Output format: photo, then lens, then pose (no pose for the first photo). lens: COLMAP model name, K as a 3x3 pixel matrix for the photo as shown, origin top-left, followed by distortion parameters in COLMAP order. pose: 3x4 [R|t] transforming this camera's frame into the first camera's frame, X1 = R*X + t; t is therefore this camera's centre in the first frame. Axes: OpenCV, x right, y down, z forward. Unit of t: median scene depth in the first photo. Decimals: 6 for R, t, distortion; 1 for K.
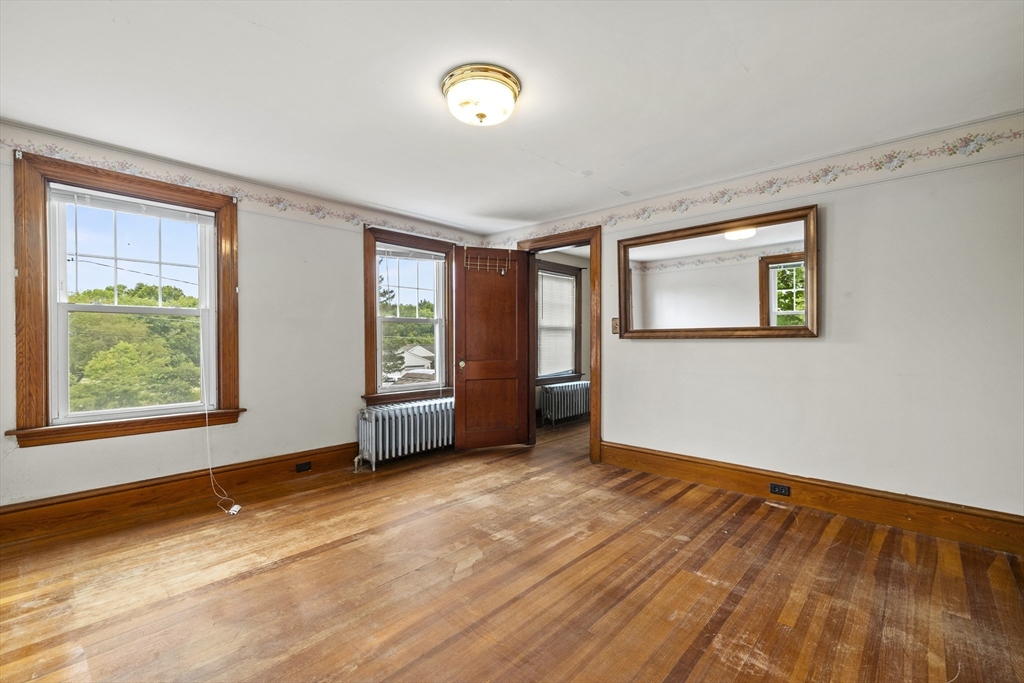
lens RADIAL K [[432.9, 0, 506.6], [0, 432.9, 339.2], [0, 0, 1]] dist [-0.001234, 0.000377]
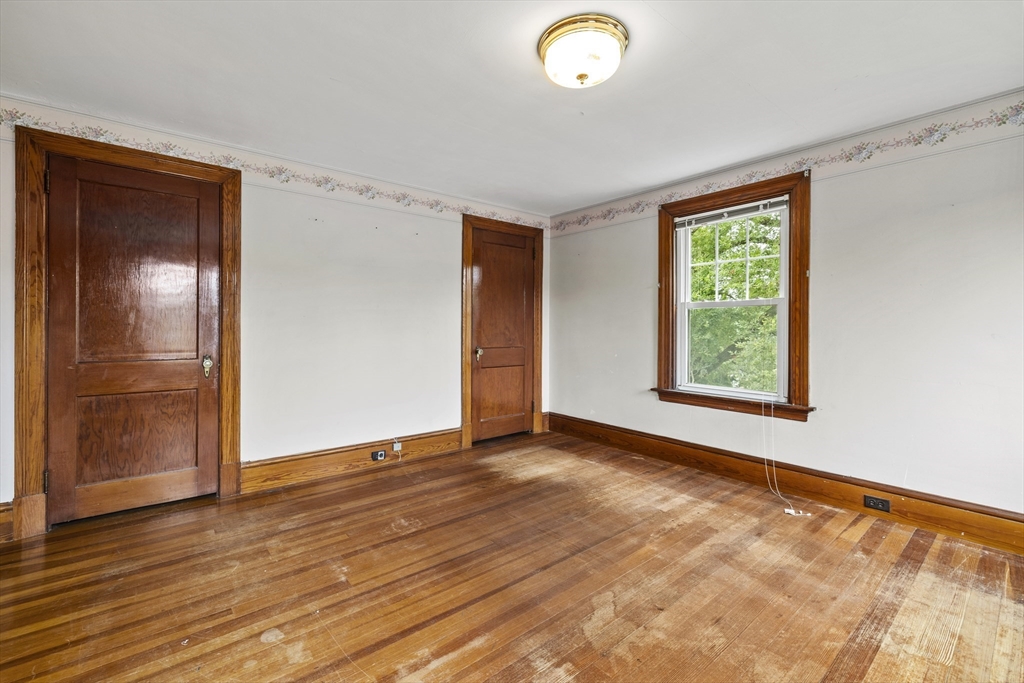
lens RADIAL K [[432.9, 0, 512.0], [0, 432.9, 334.7], [0, 0, 1]] dist [-0.001234, 0.000377]
pose [[-0.992601, -0.005285, 0.121304, -0.024760], [-0.003556, 0.999889, 0.014462, 0.005900], [-0.121367, 0.013924, -0.992510, 1.925851]]
